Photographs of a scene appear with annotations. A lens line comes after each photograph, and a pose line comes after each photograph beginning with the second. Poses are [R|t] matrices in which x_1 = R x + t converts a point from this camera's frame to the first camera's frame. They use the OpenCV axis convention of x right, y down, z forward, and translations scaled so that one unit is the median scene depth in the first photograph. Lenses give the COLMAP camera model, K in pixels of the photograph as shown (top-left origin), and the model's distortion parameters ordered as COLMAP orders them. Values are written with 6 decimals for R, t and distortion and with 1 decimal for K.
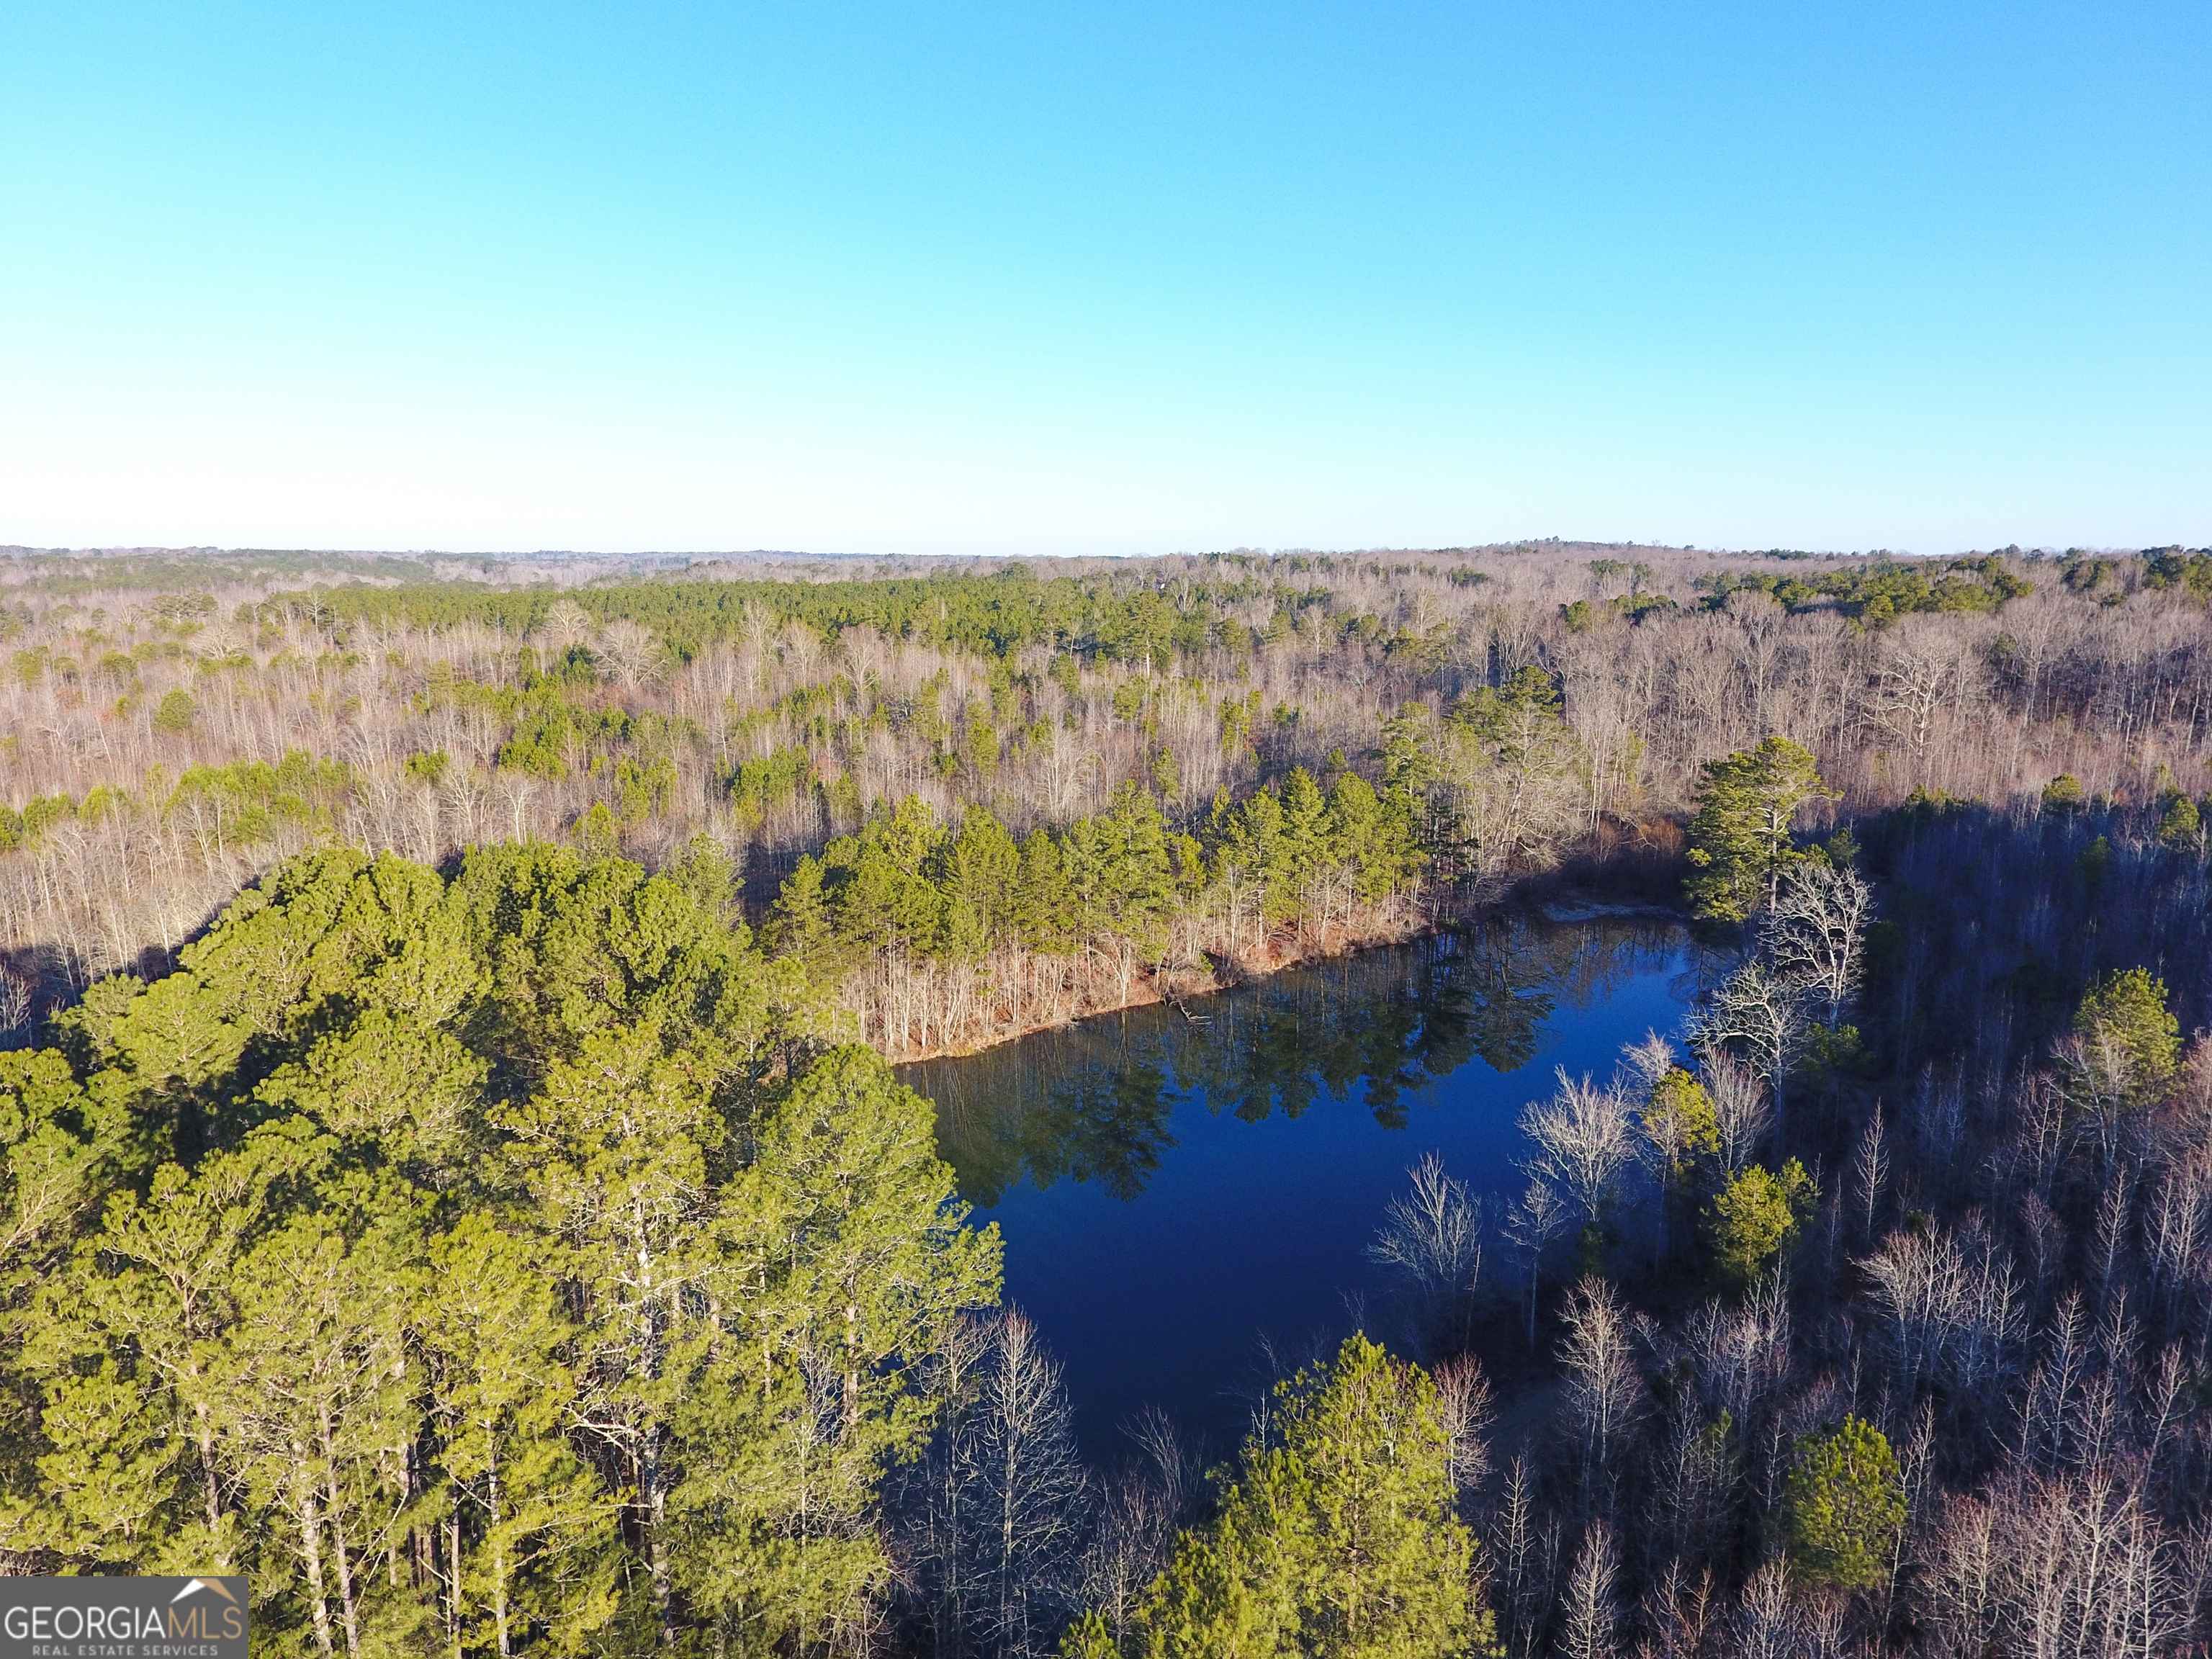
lens RADIAL K [[1292.9, 0, 1107.1], [0, 1292.9, 822.4], [0, 0, 1]] dist [-0.011914, 0.004042]
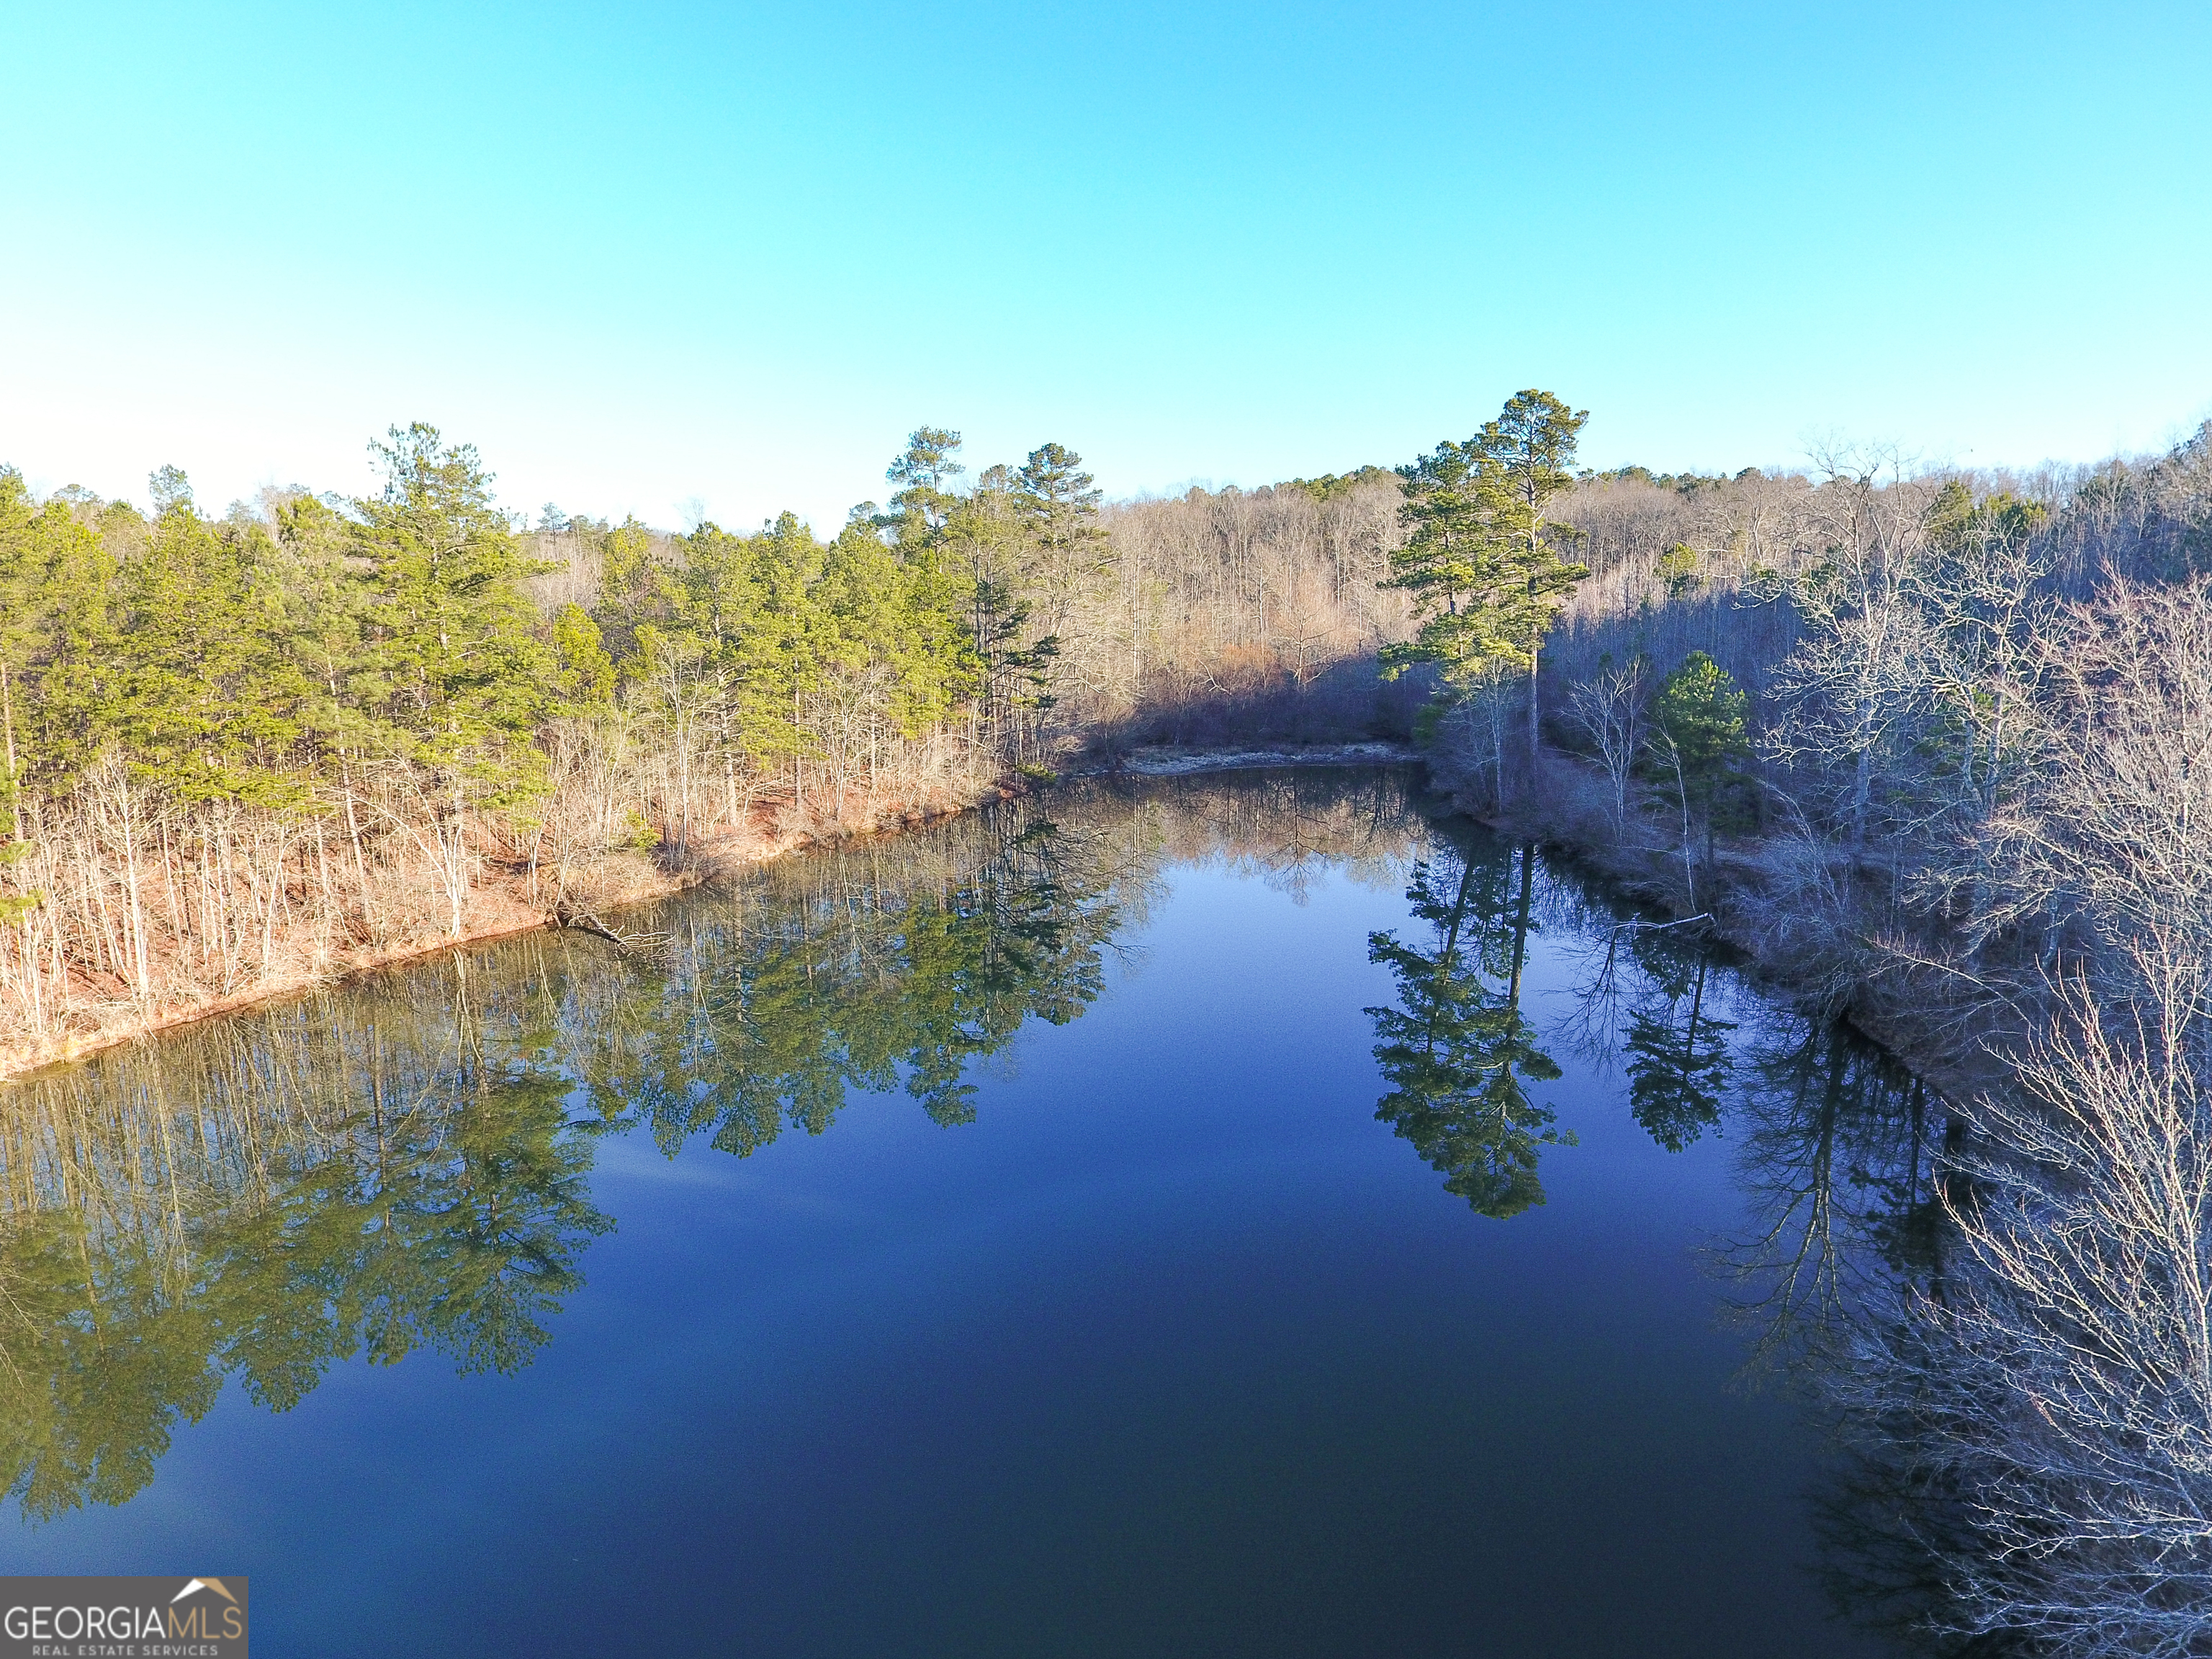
lens RADIAL K [[1292.9, 0, 1104.1], [0, 1292.9, 842.6], [0, 0, 1]] dist [-0.011914, 0.004042]
pose [[0.879406, -0.092708, 0.466958, 0.004225], [0.097979, 0.995103, 0.013044, 0.120568], [-0.465881, 0.034281, 0.884183, 0.492096]]
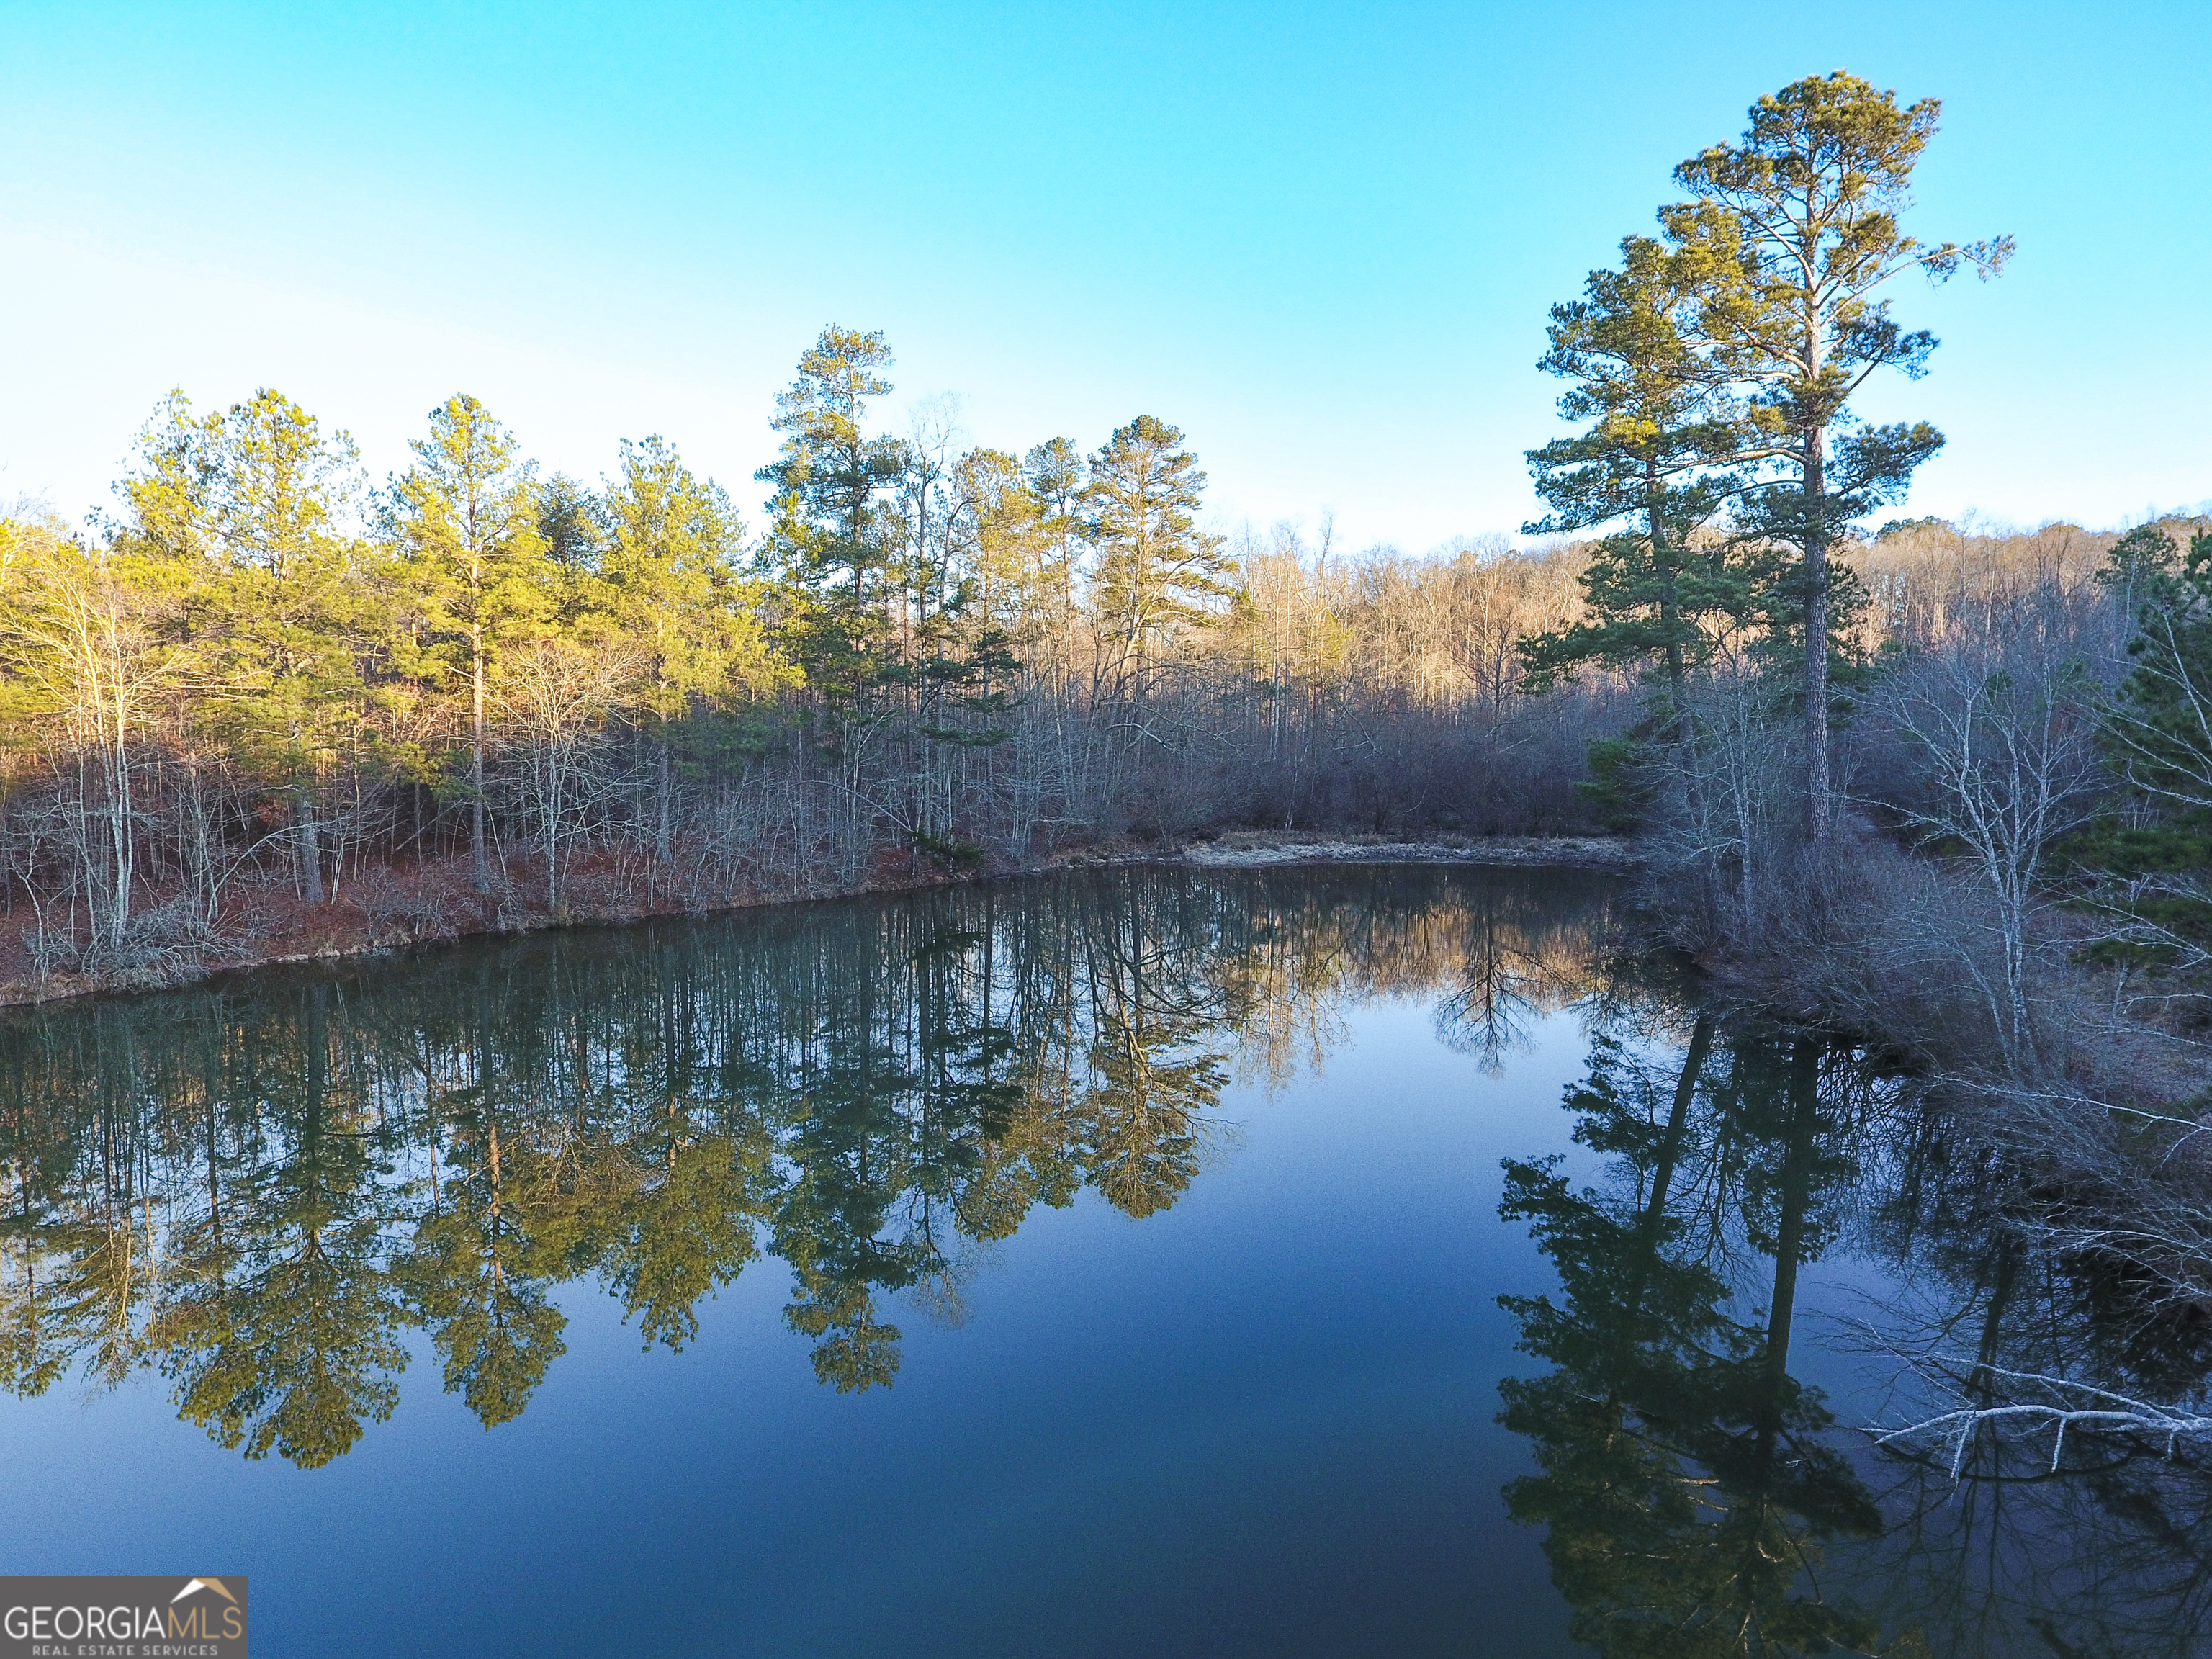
lens RADIAL K [[1292.9, 0, 1099.3], [0, 1292.9, 822.1], [0, 0, 1]] dist [-0.011914, 0.004042]
pose [[0.971520, -0.013705, 0.236559, 0.248700], [0.040217, 0.993379, -0.107615, 0.129450], [-0.233518, 0.114064, 0.965639, 0.695233]]
